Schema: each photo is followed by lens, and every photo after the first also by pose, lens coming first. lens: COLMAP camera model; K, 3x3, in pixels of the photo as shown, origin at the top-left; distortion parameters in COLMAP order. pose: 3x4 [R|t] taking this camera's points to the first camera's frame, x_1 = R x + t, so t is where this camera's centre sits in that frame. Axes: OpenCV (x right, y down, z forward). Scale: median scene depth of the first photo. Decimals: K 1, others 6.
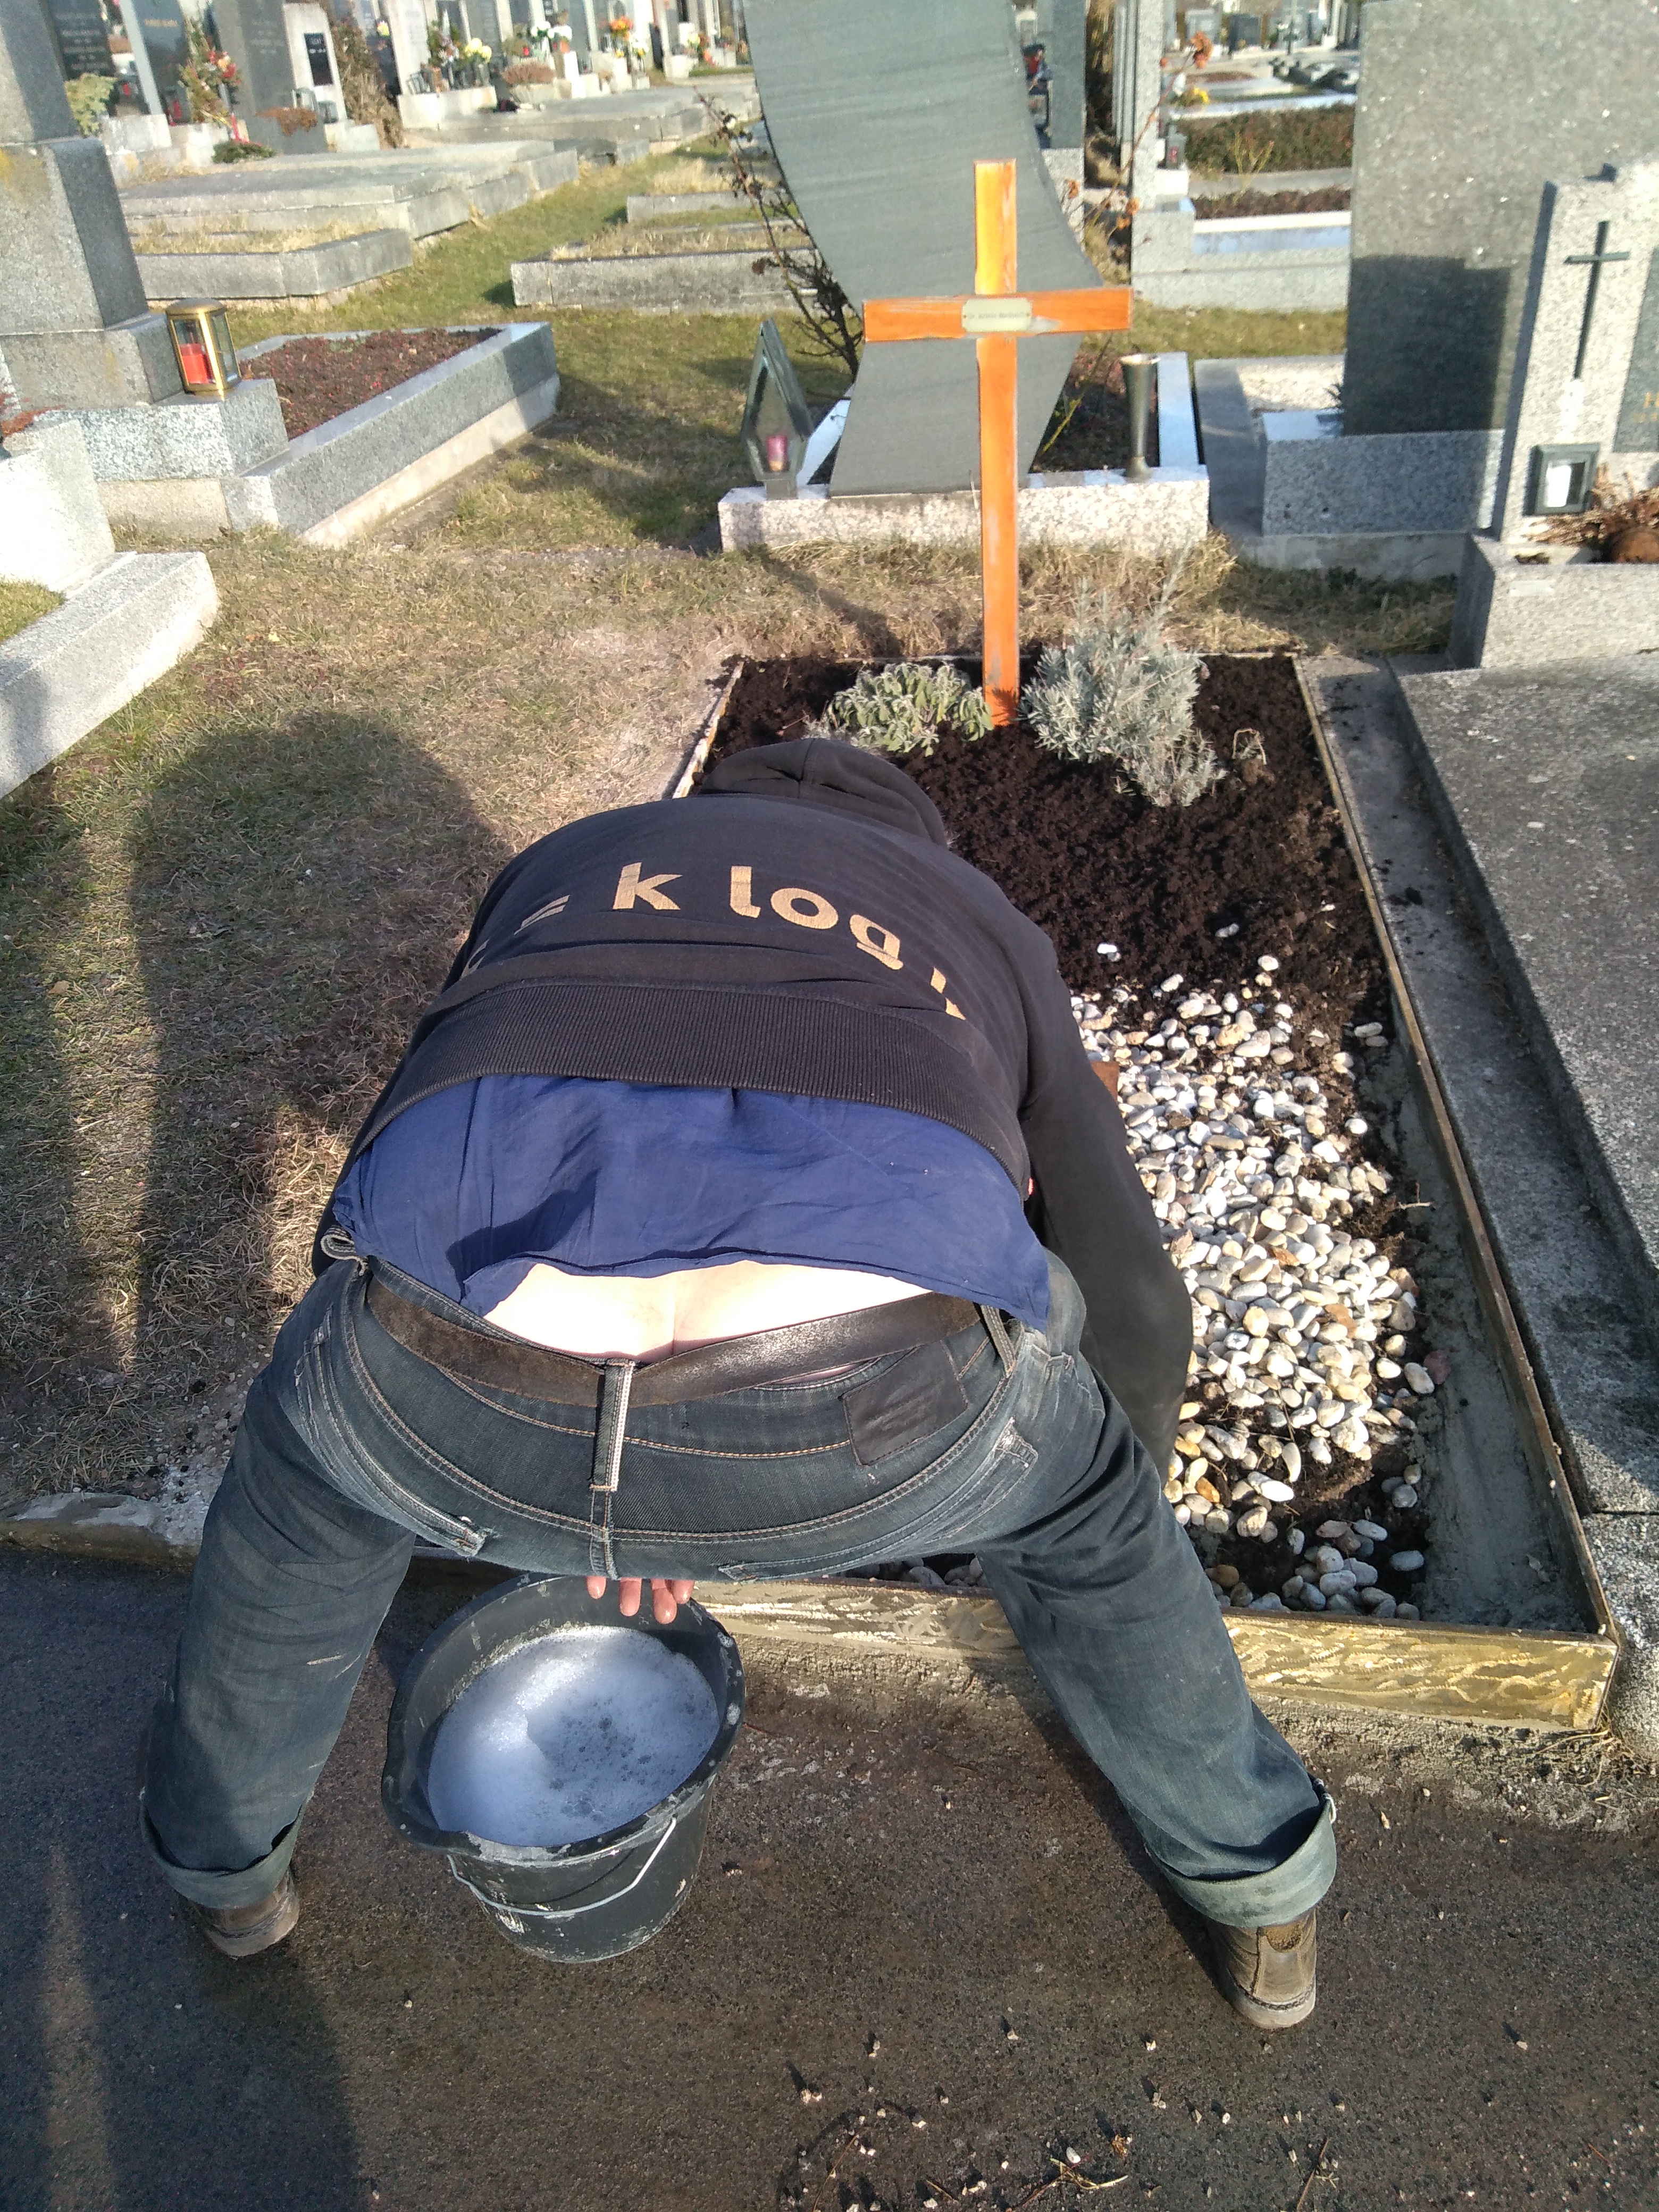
lens RADIAL K [[1653.6, 0, 842.7], [0, 1653.6, 1106.7], [0, 0, 1]] dist [0.035283, -0.037123]
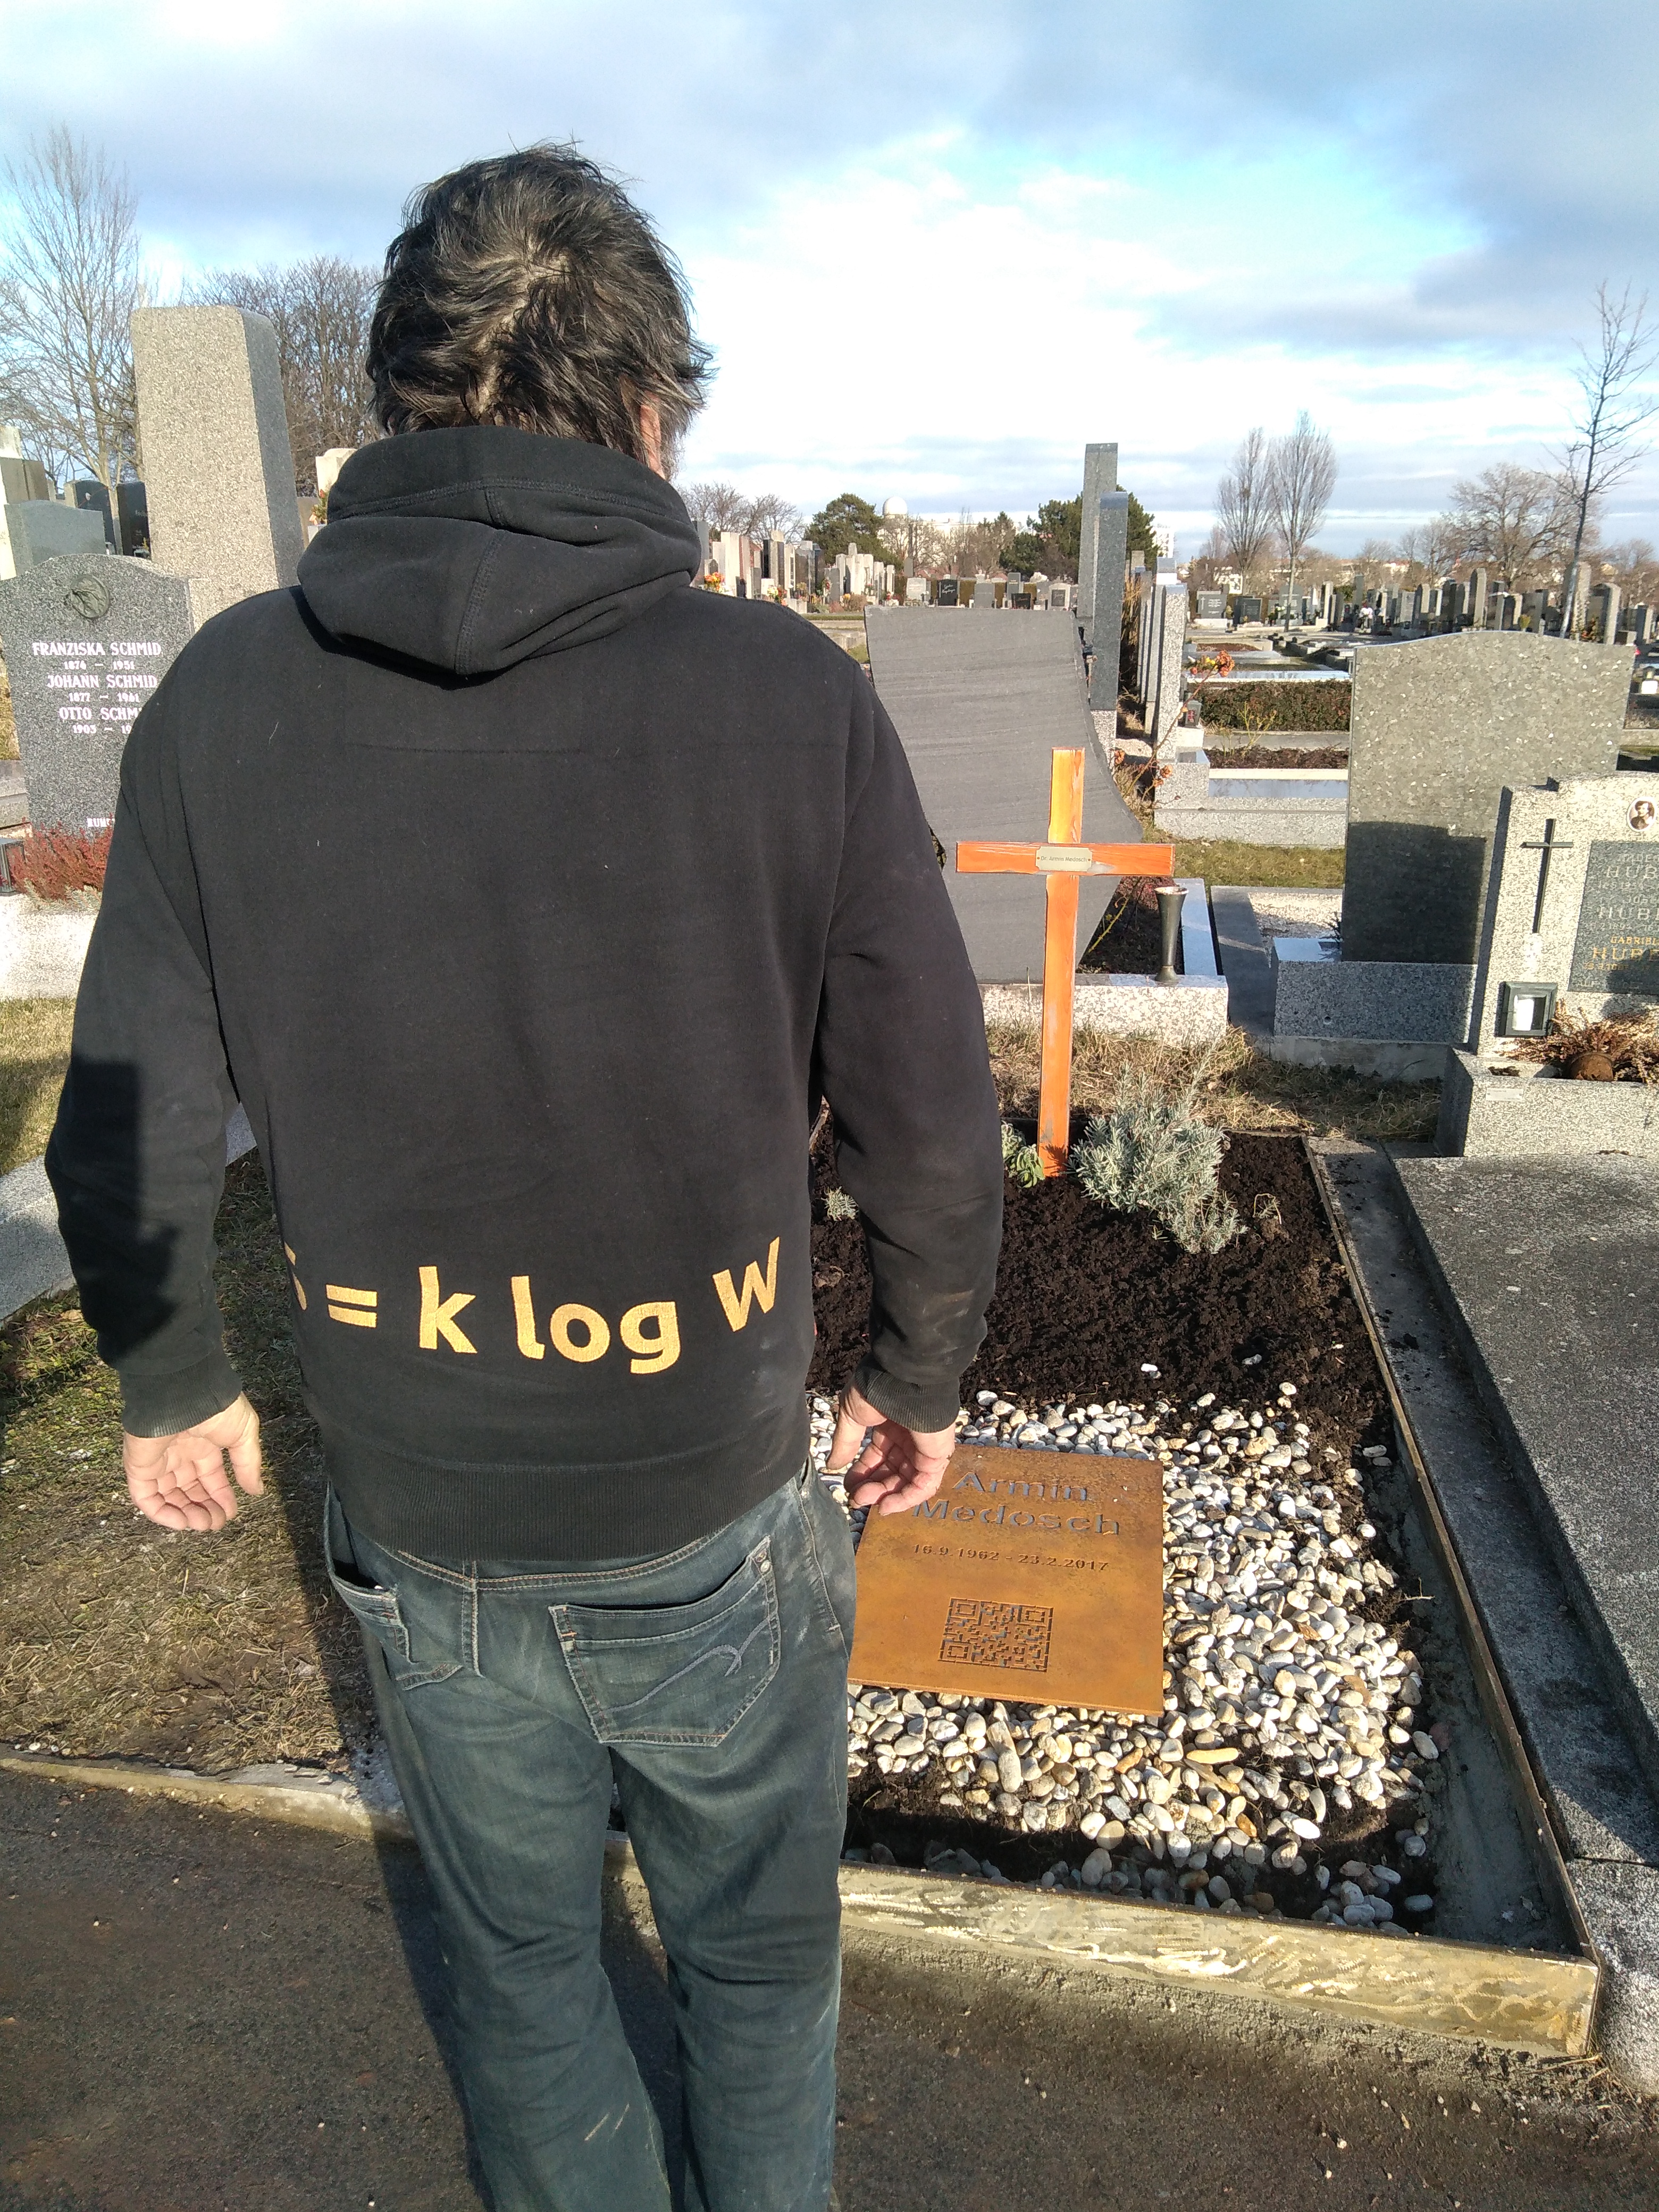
lens RADIAL K [[1640.4, 0, 844.3], [0, 1640.4, 1114.1], [0, 0, 1]] dist [0.037239, -0.036376]
pose [[0.997955, 0.063049, -0.010498, -0.047363], [-0.063627, 0.964330, -0.256943, 0.038212], [-0.006077, 0.257086, 0.966370, -0.144870]]
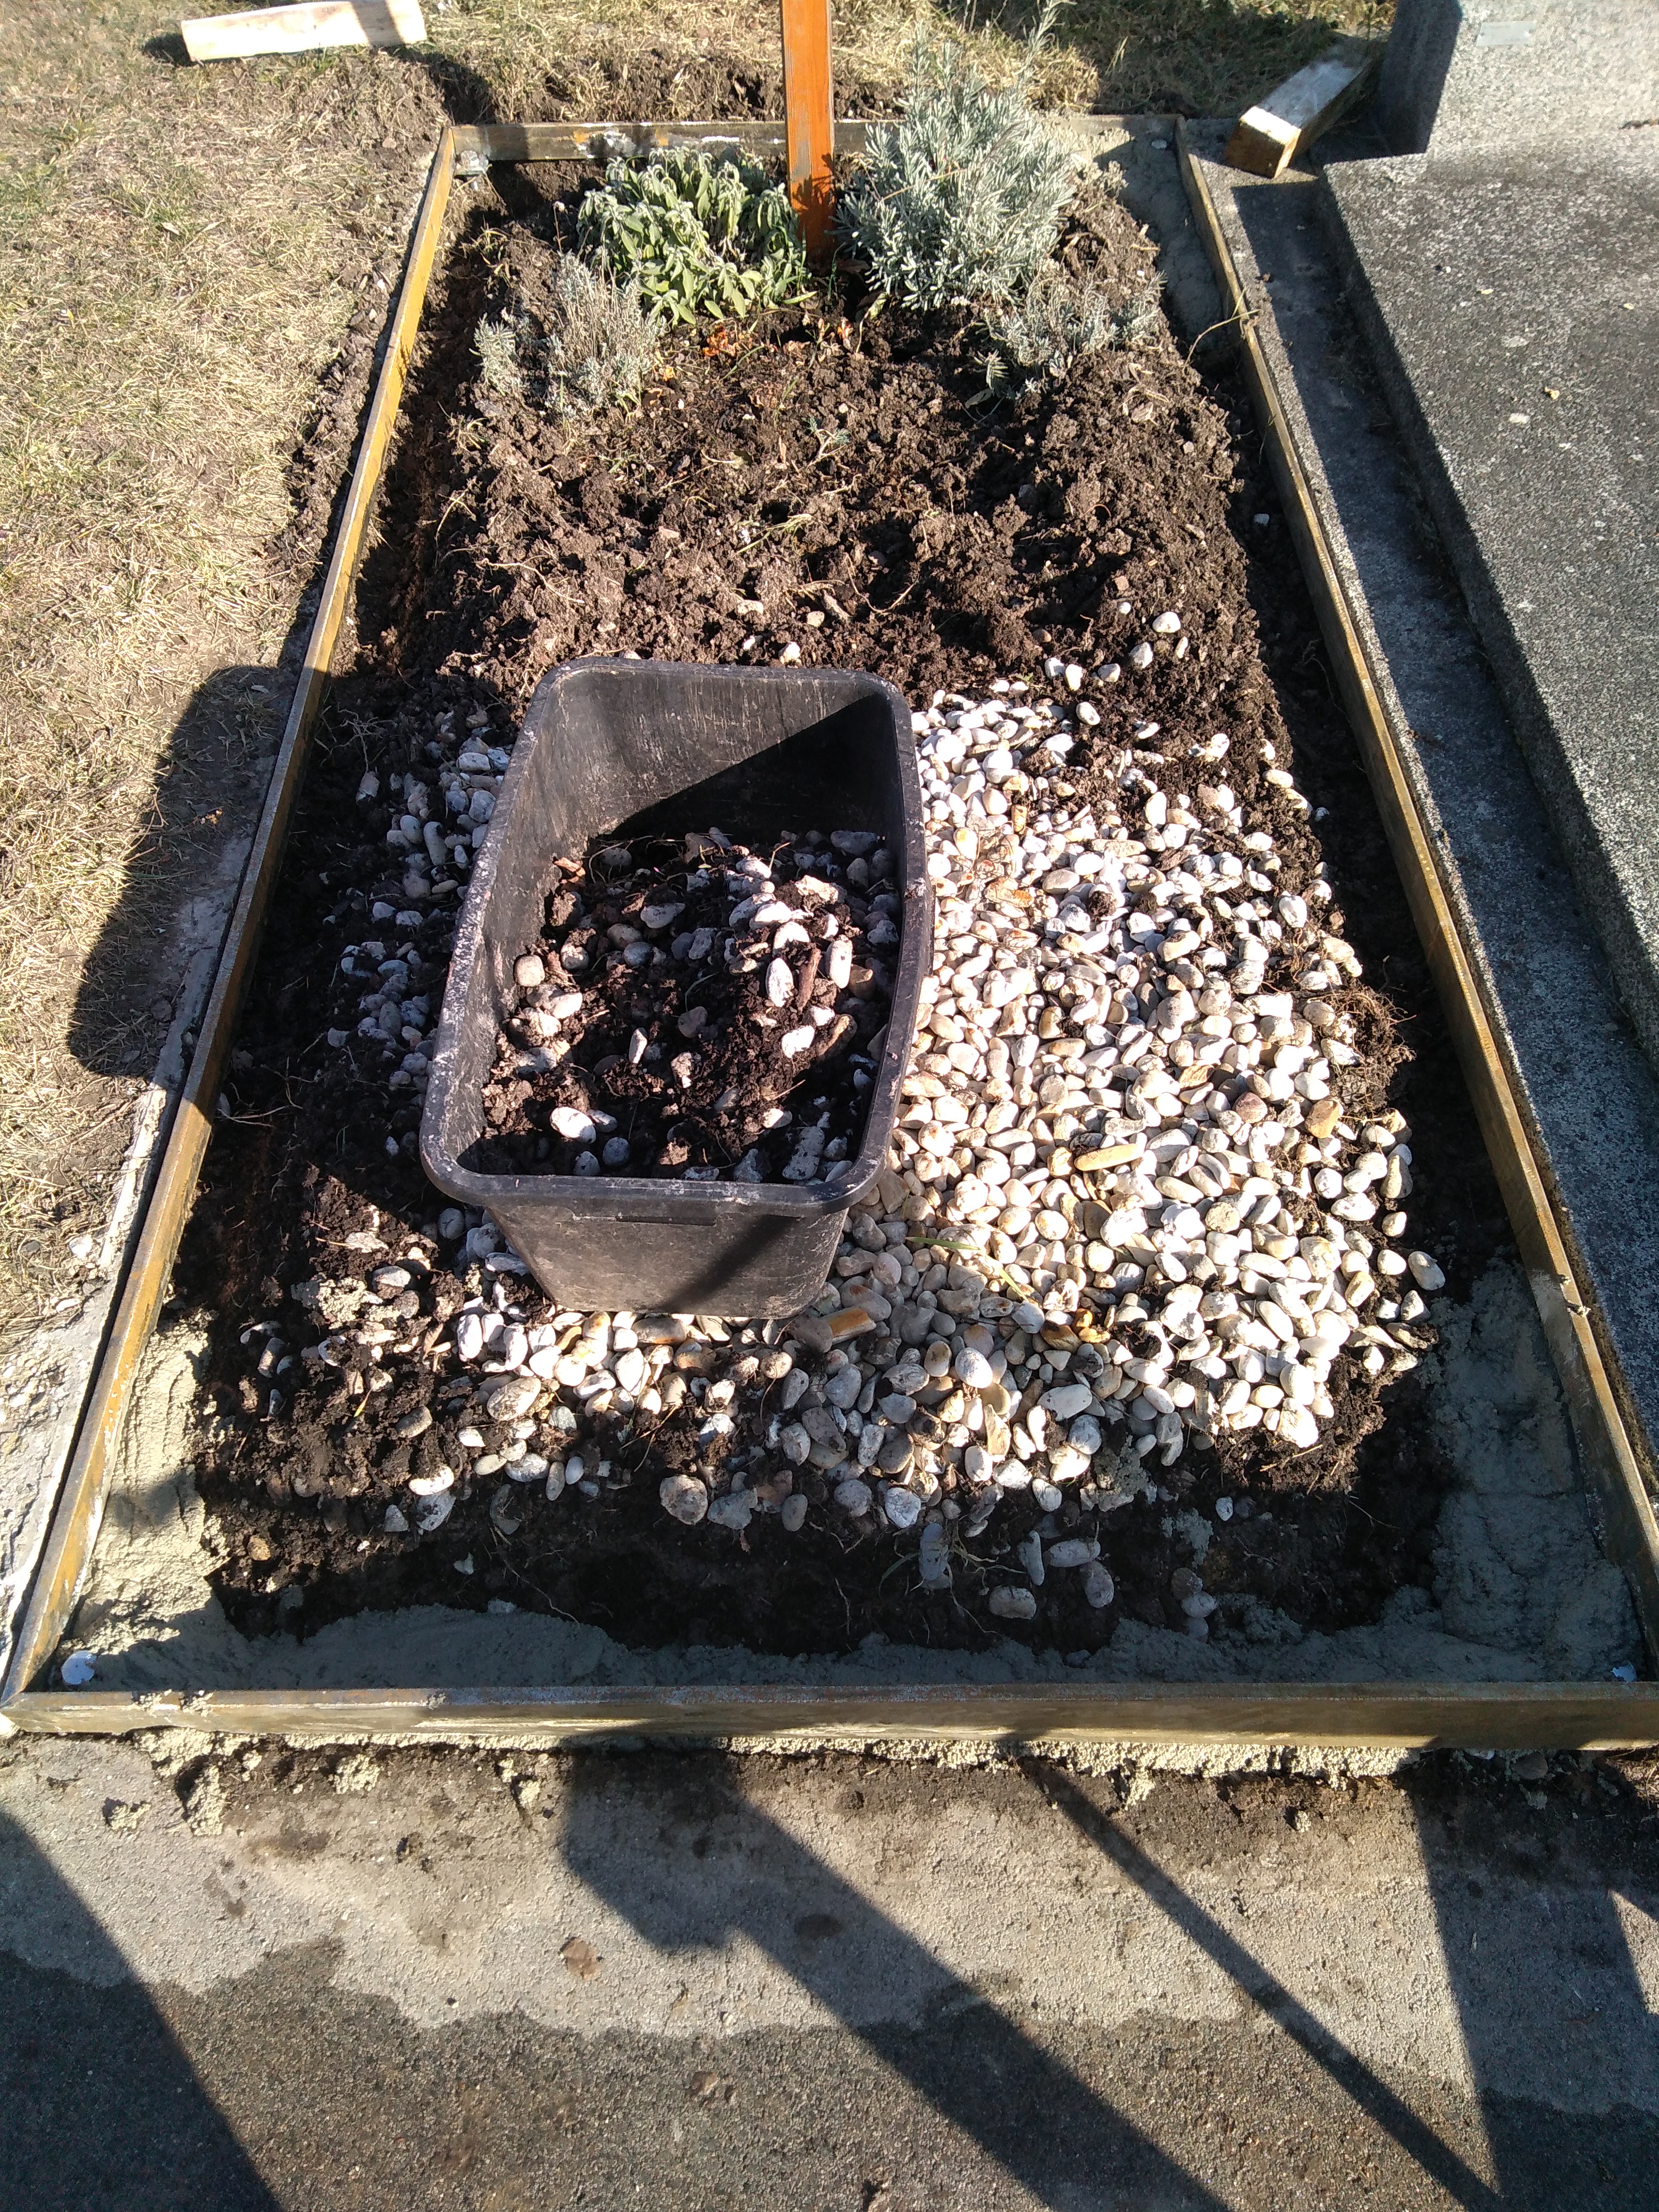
lens RADIAL K [[1640.4, 0, 844.3], [0, 1640.4, 1114.1], [0, 0, 1]] dist [0.037239, -0.036376]
pose [[0.988791, -0.087295, 0.121131, -0.018568], [0.042424, 0.942103, 0.332630, -0.121177], [-0.143154, -0.323762, 0.935246, 0.192370]]
